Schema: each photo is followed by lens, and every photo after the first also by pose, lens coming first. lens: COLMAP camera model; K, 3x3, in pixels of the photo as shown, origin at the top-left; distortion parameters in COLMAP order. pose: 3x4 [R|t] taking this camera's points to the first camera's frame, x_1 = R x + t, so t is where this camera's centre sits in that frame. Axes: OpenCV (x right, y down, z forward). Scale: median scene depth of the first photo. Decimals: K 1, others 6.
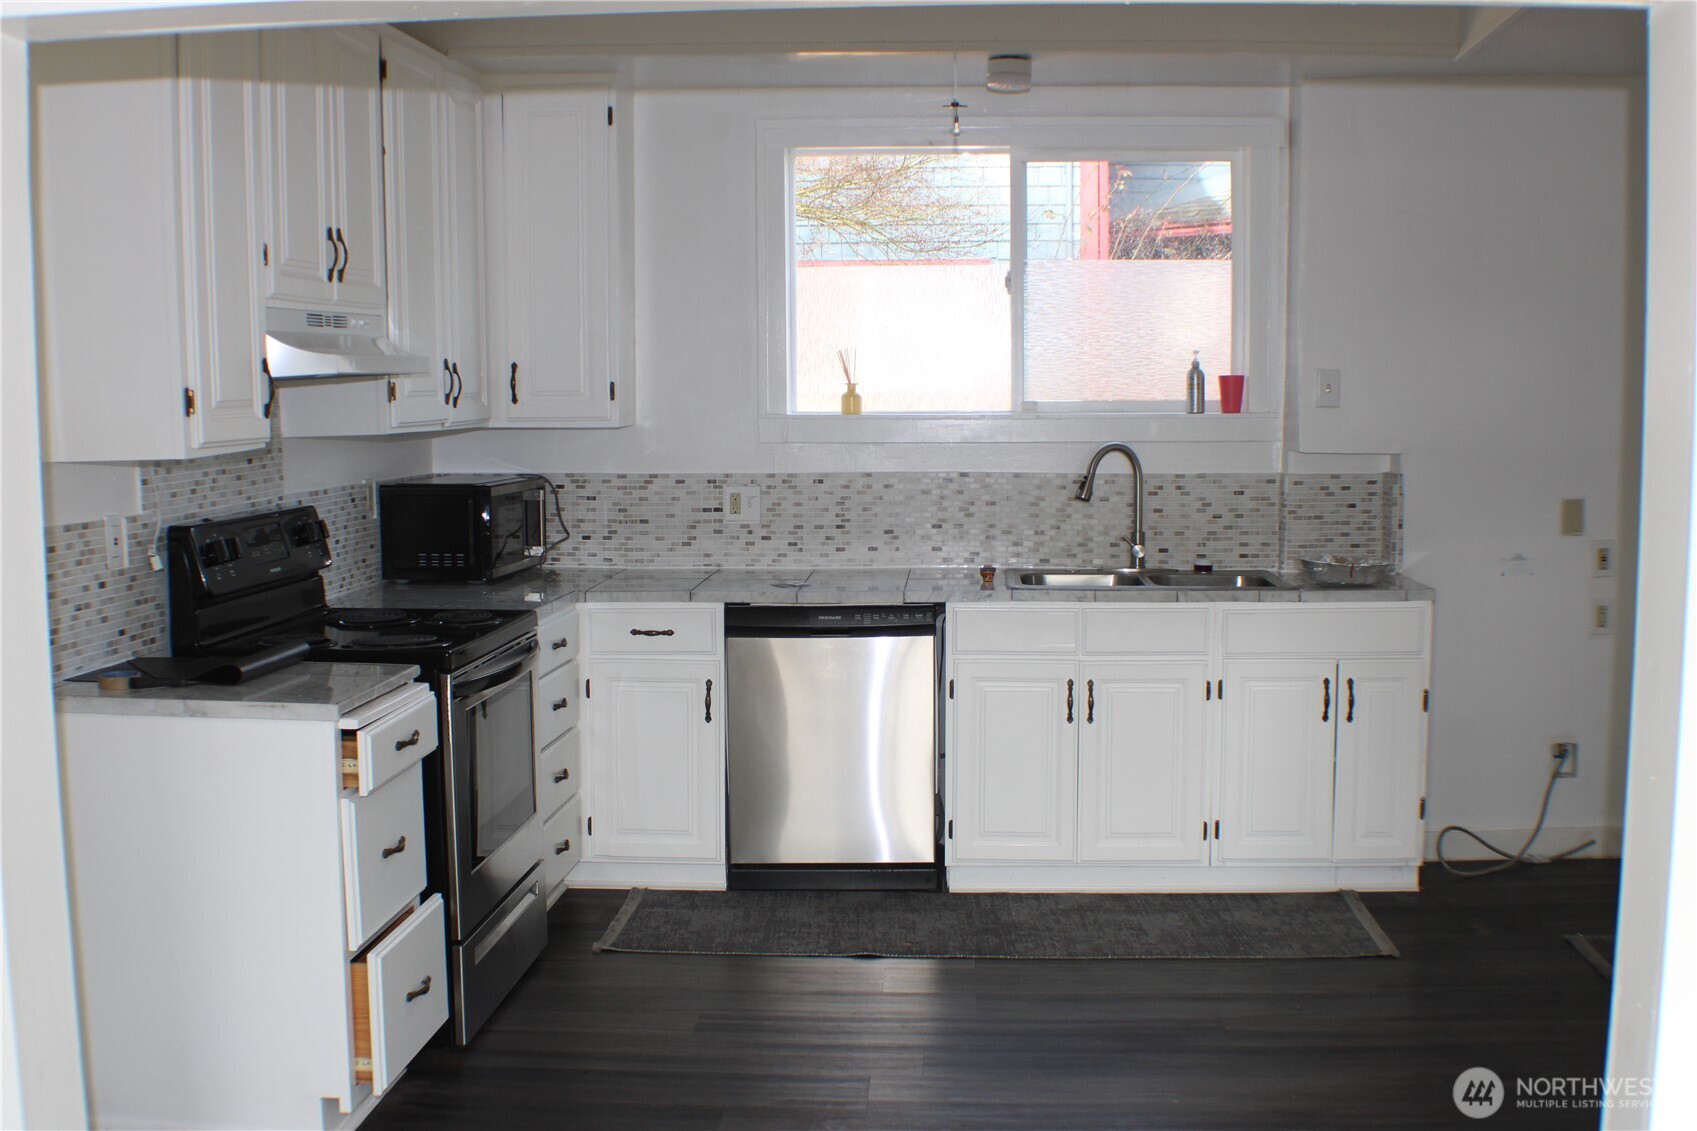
lens RADIAL K [[1843.1, 0, 850.2], [0, 1843.1, 568.0], [0, 0, 1]] dist [-0.185571, 0.000000]
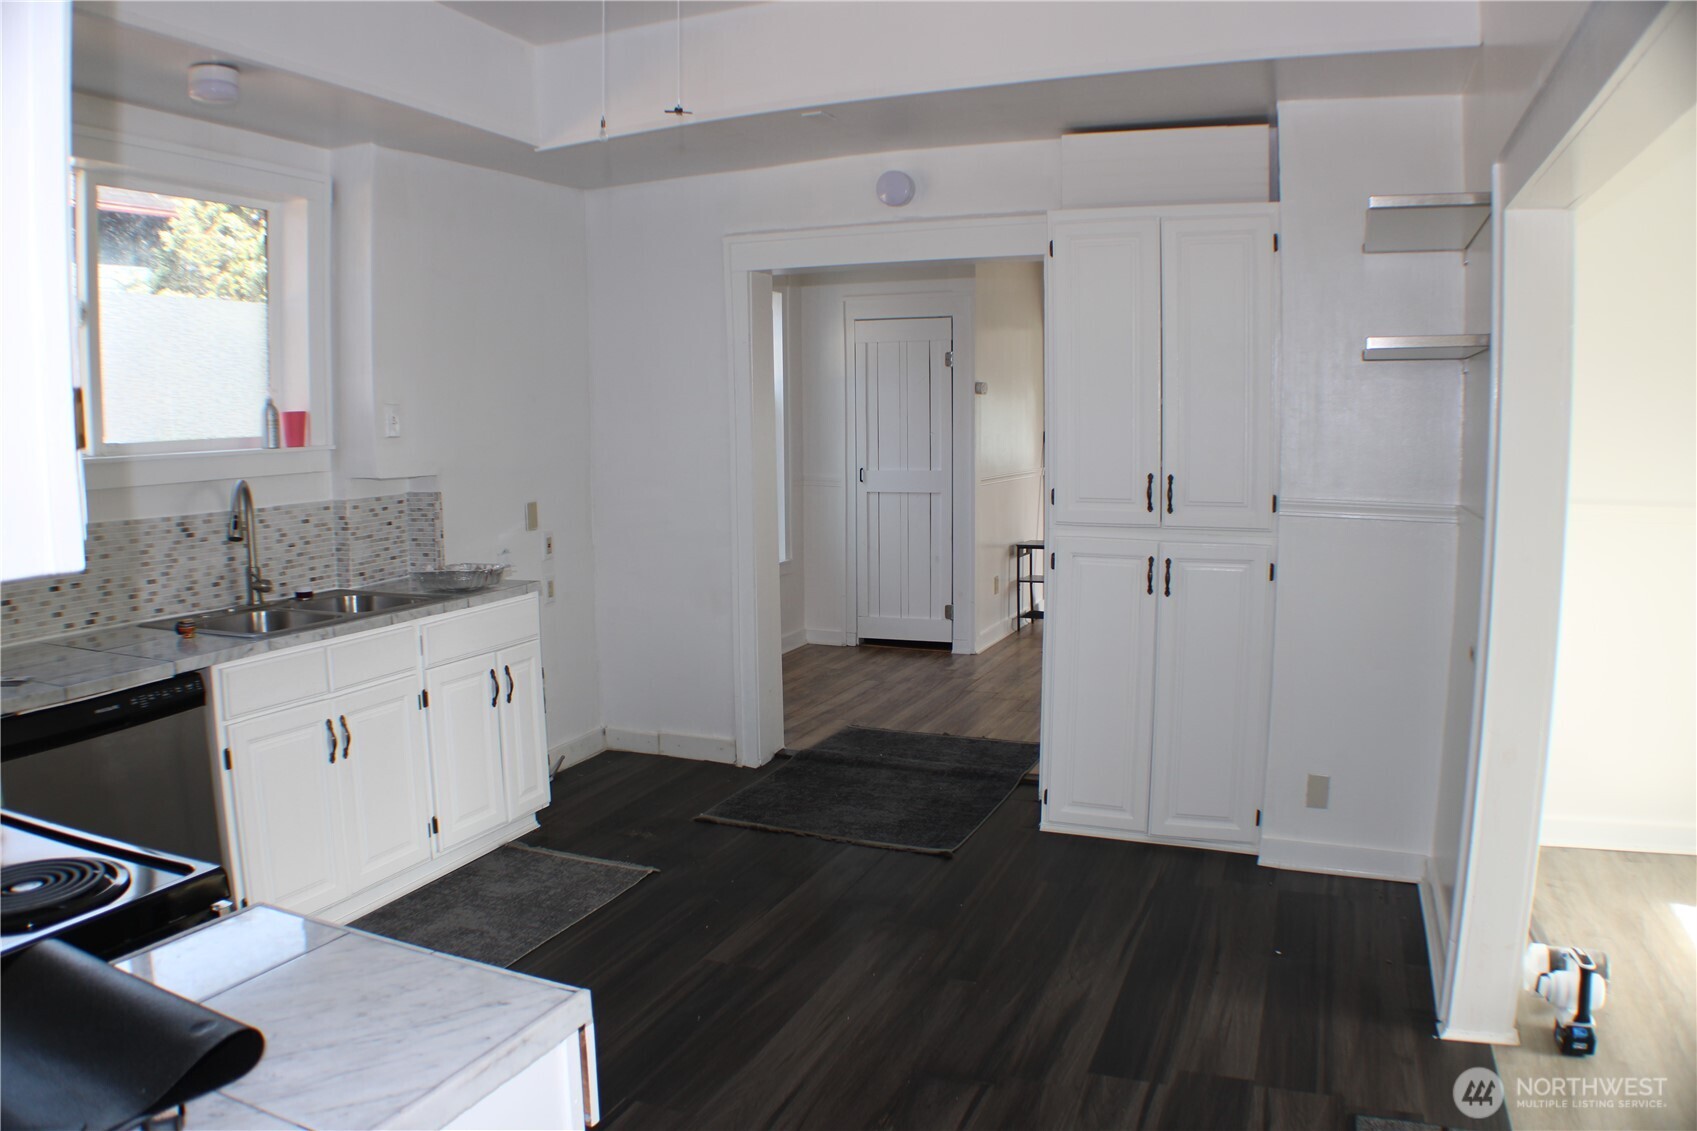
lens RADIAL K [[1227.3, 0, 850.4], [0, 1227.3, 574.5], [0, 0, 1]] dist [-0.202536, 0.062561]
pose [[0.310400, -0.116713, 0.943414, -0.346106], [0.097395, 0.991116, 0.090570, -0.042046], [-0.945604, 0.063771, 0.319010, 0.485467]]
